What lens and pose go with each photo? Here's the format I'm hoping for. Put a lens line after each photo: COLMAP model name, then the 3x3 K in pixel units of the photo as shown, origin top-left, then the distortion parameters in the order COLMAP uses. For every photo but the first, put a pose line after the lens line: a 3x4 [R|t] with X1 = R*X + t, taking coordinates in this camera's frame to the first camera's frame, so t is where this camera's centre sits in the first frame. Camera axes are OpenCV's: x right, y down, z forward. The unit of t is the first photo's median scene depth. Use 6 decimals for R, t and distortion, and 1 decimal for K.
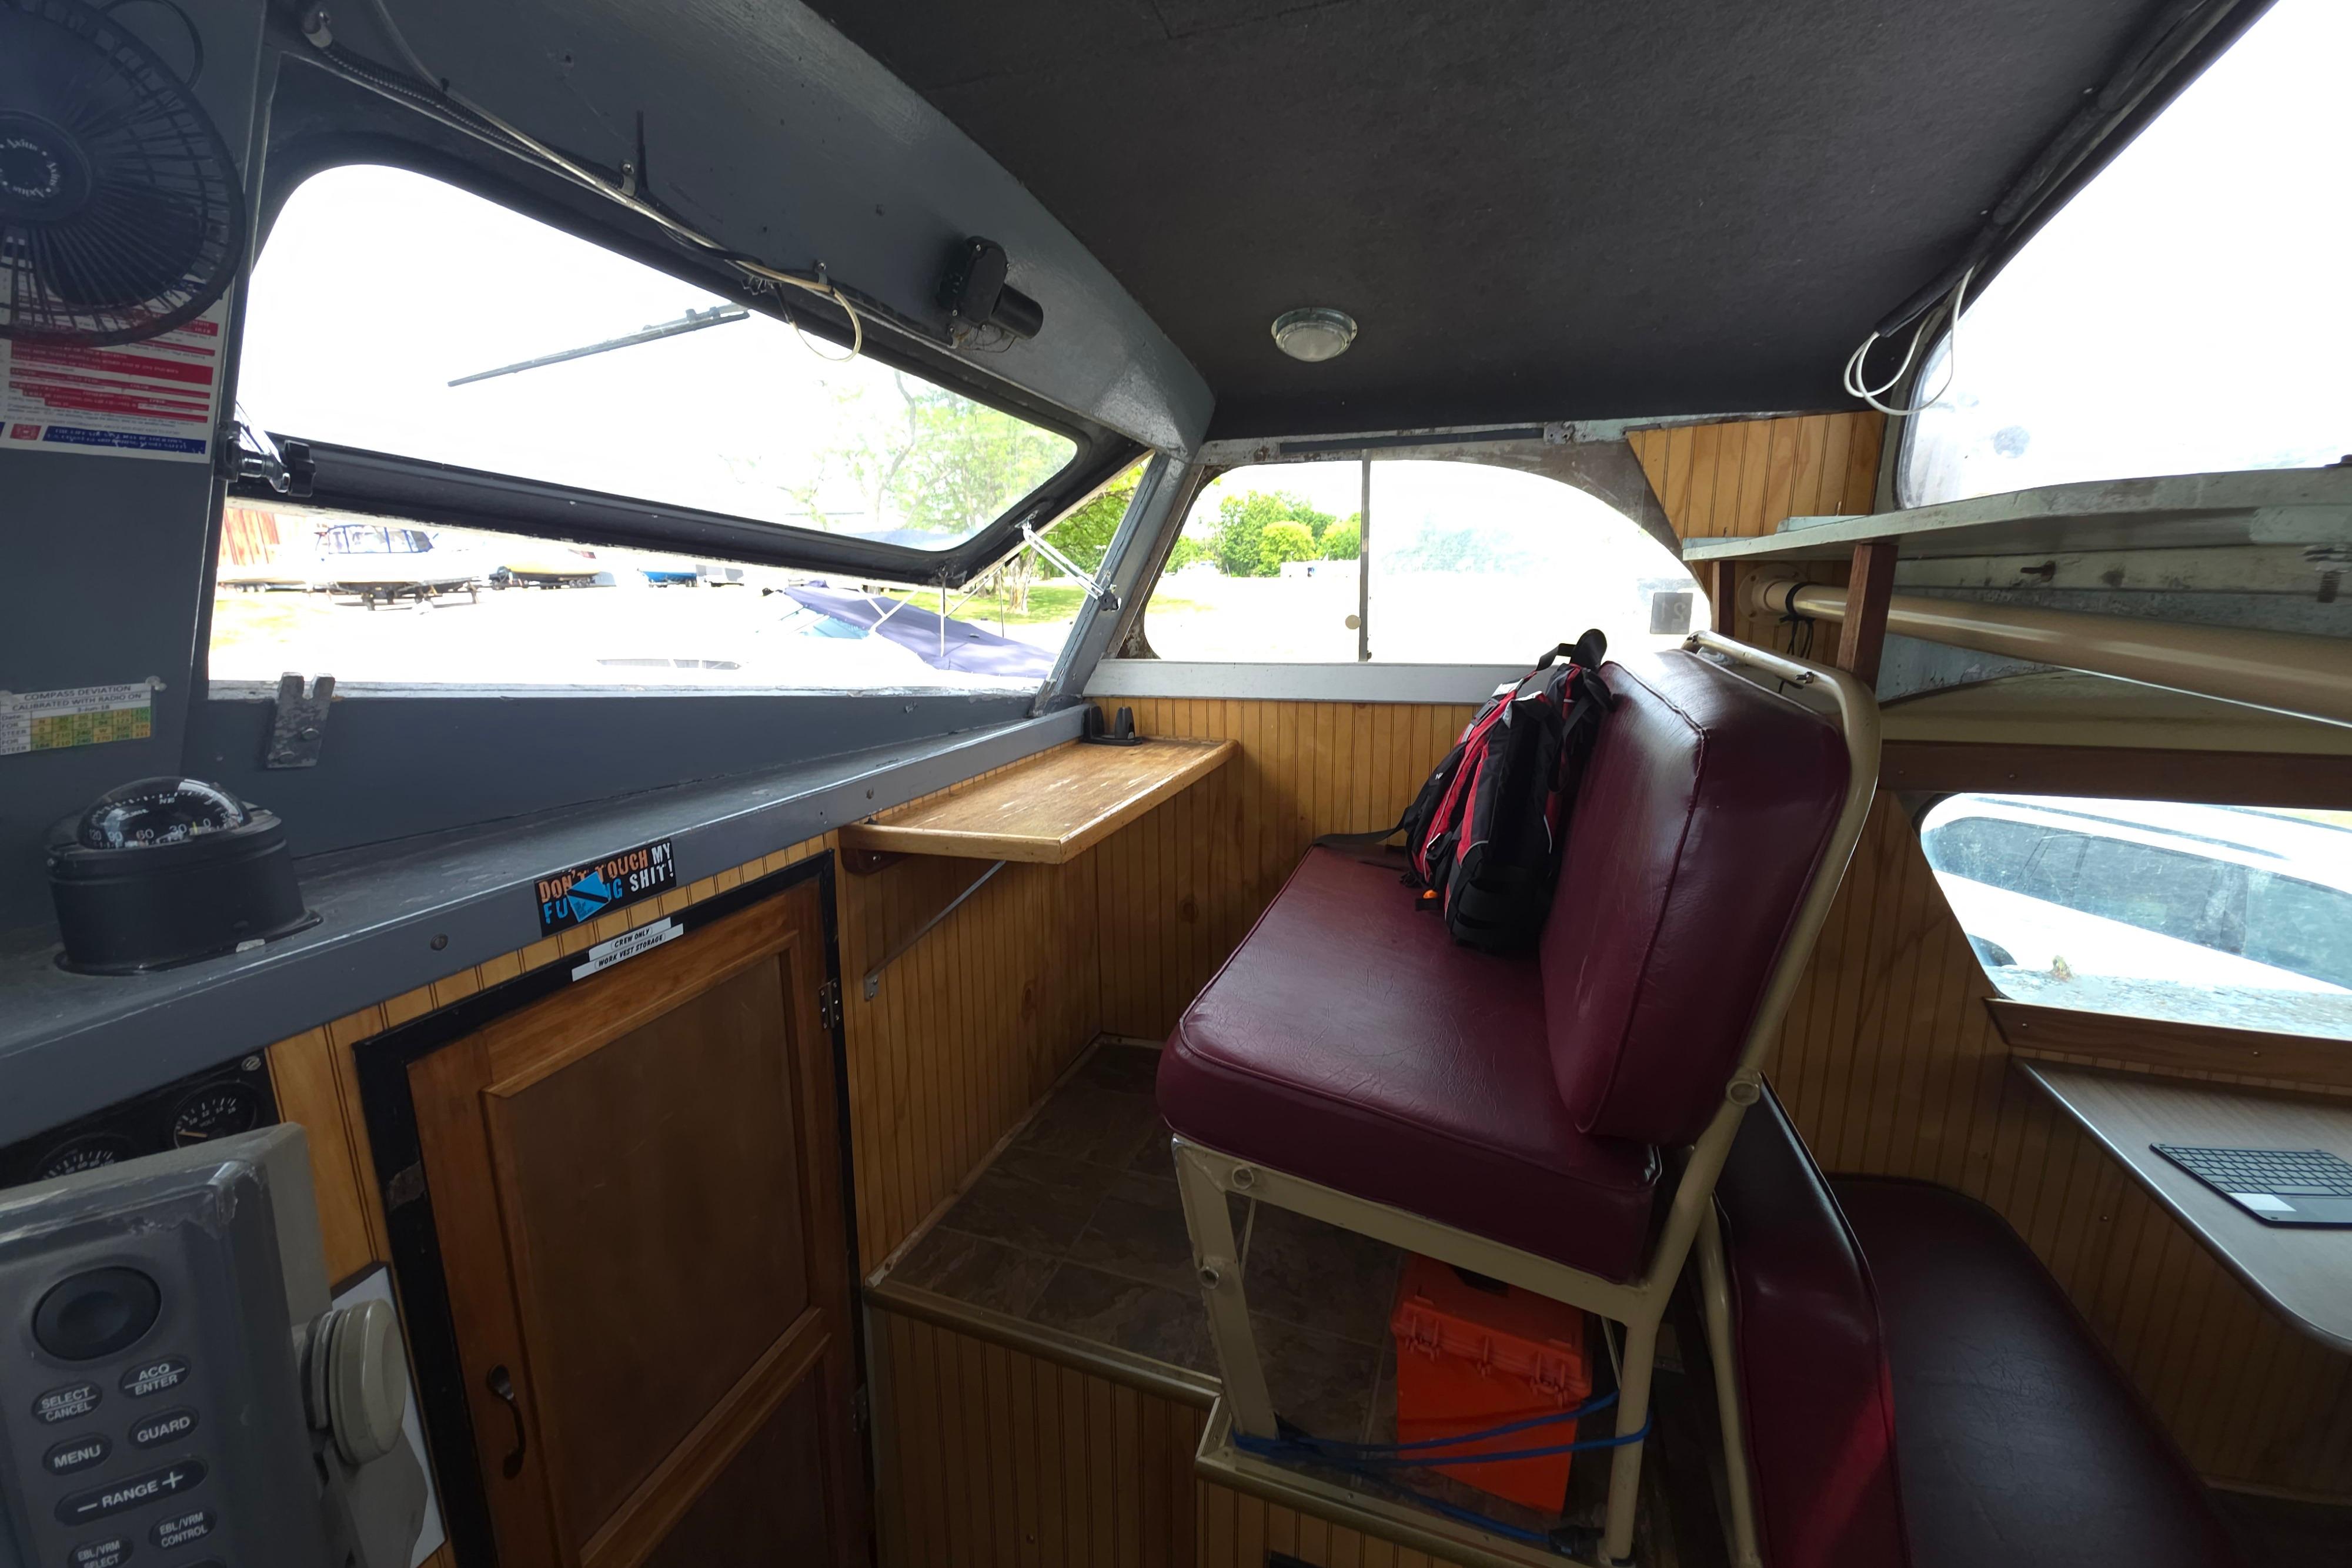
lens RADIAL K [[928.7, 0, 1174.7], [0, 928.7, 792.7], [0, 0, 1]] dist [0.002950, -0.002380]
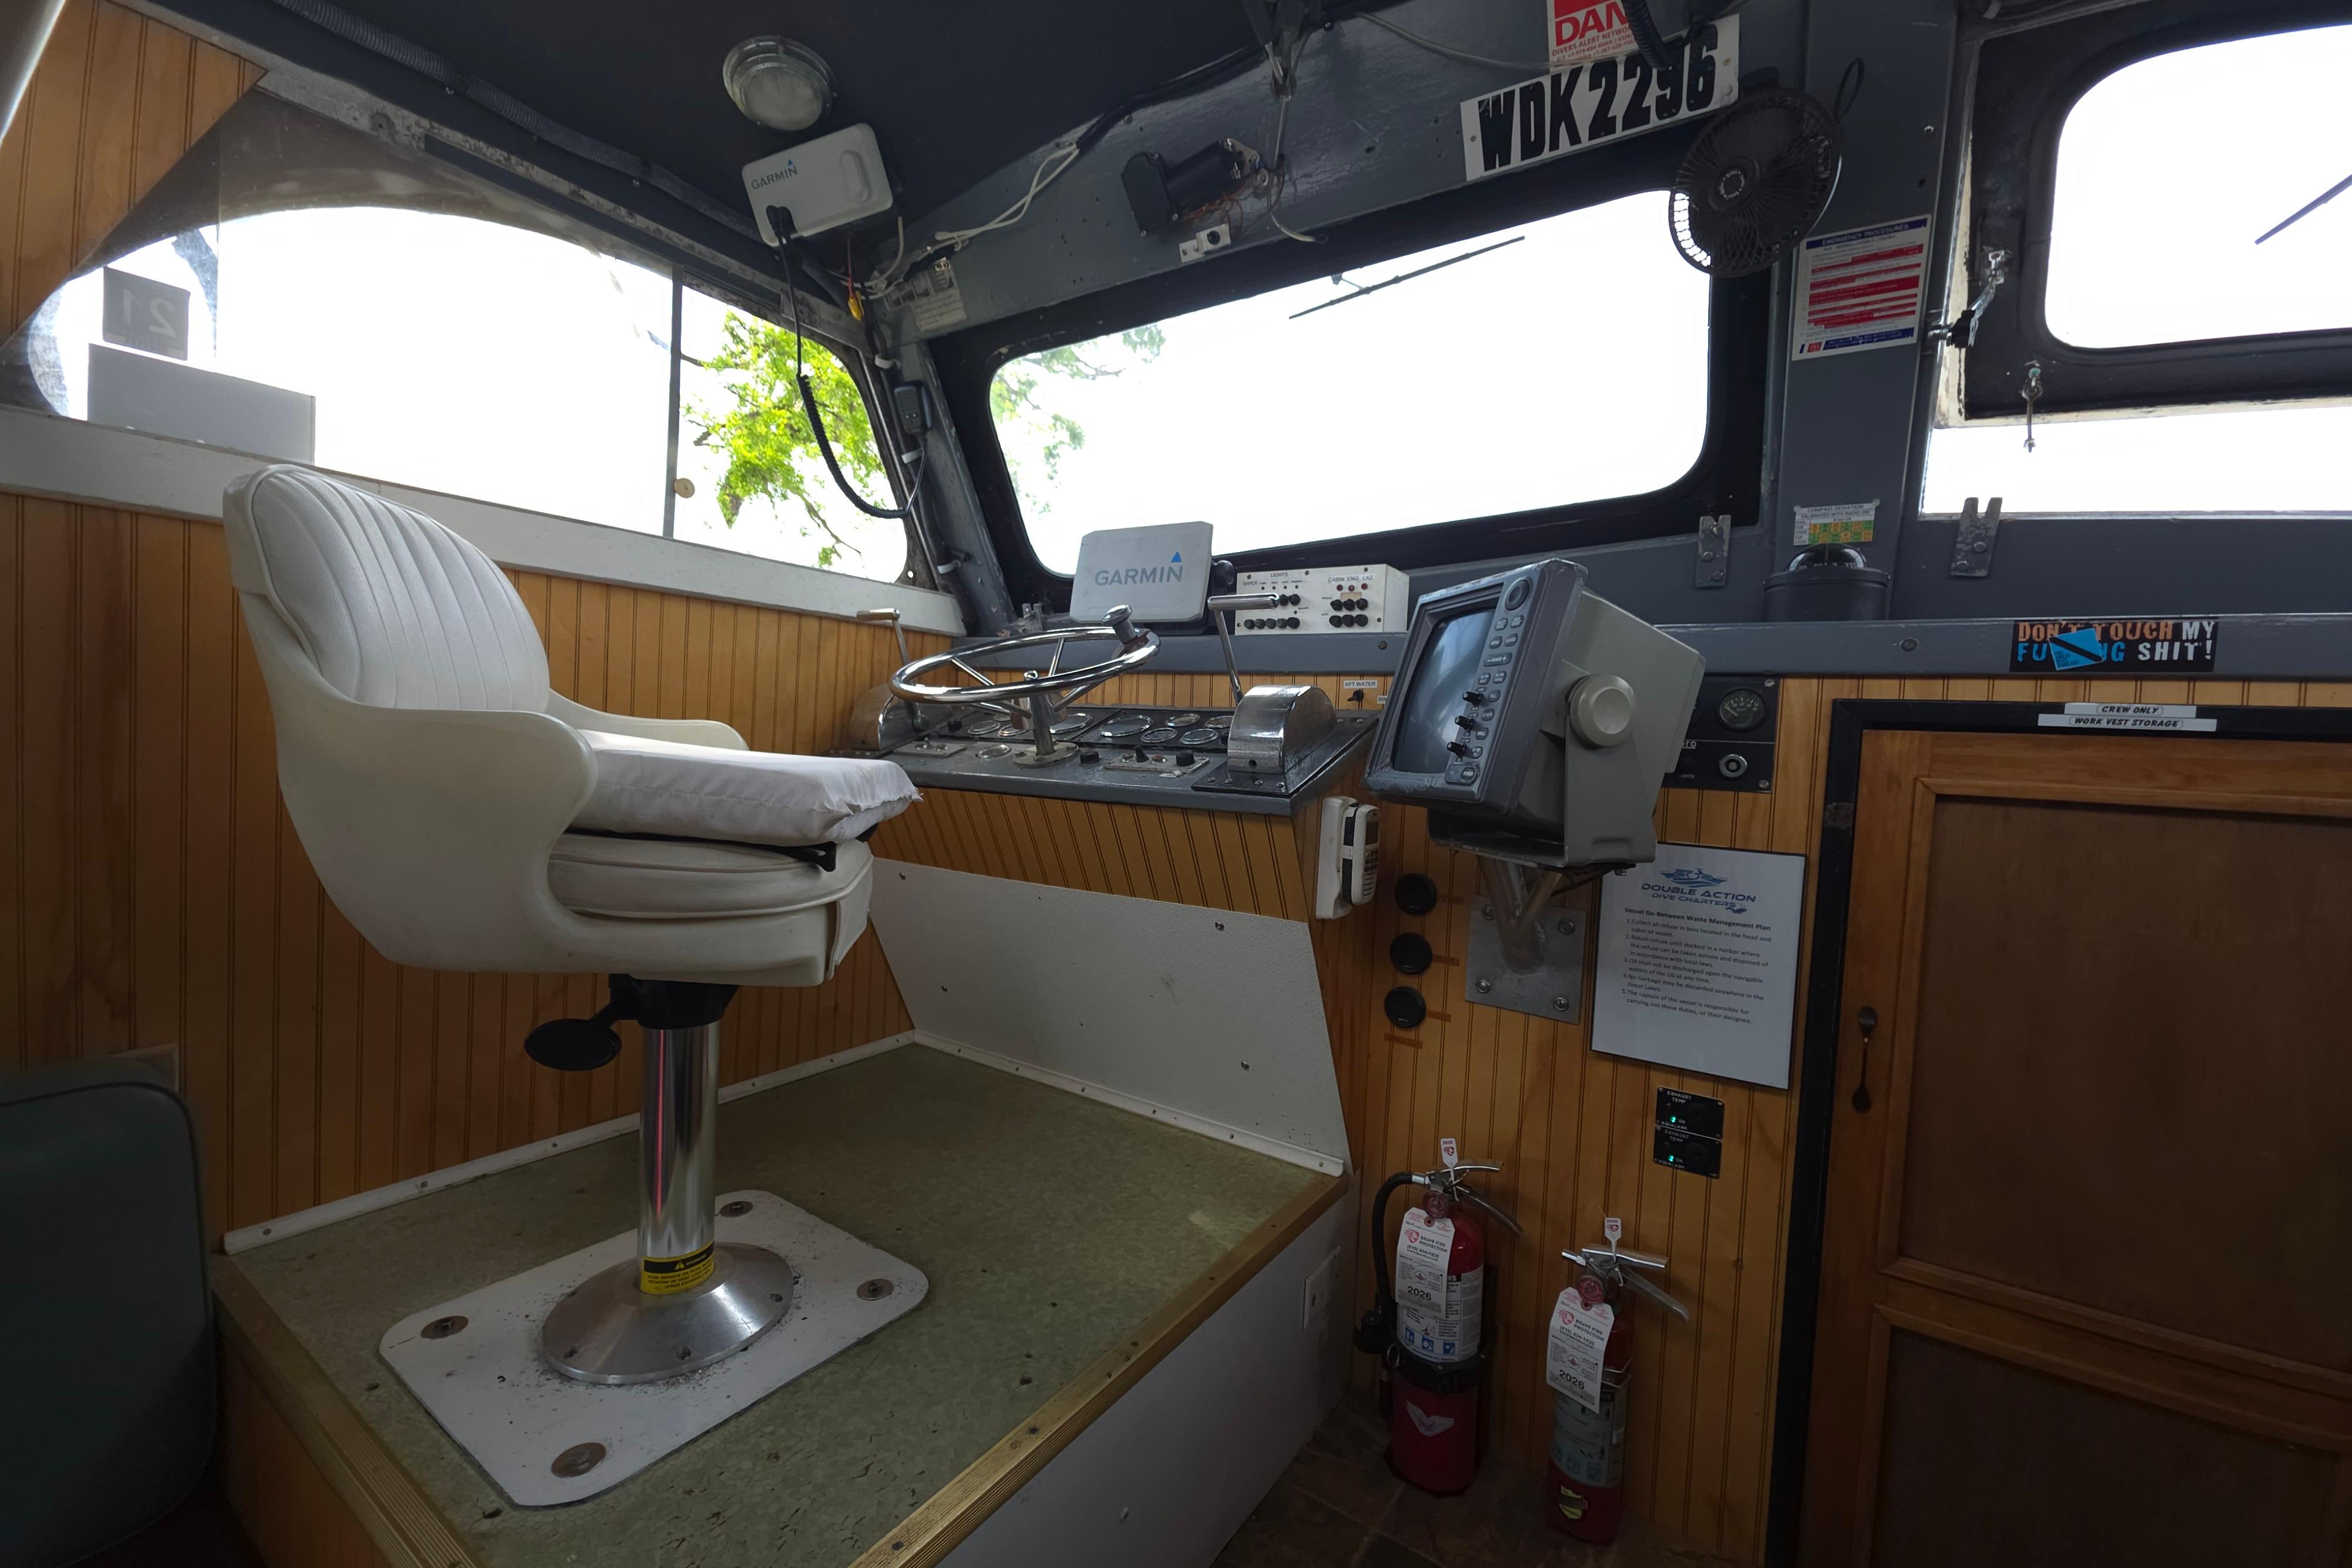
lens RADIAL K [[928.7, 0, 1178.0], [0, 928.7, 770.5], [0, 0, 1]] dist [0.002950, -0.002380]
pose [[-0.252406, 0.049918, -0.966333, 0.694977], [-0.255213, 0.959871, 0.116246, 0.396752], [0.933358, 0.275962, -0.229538, 0.325858]]
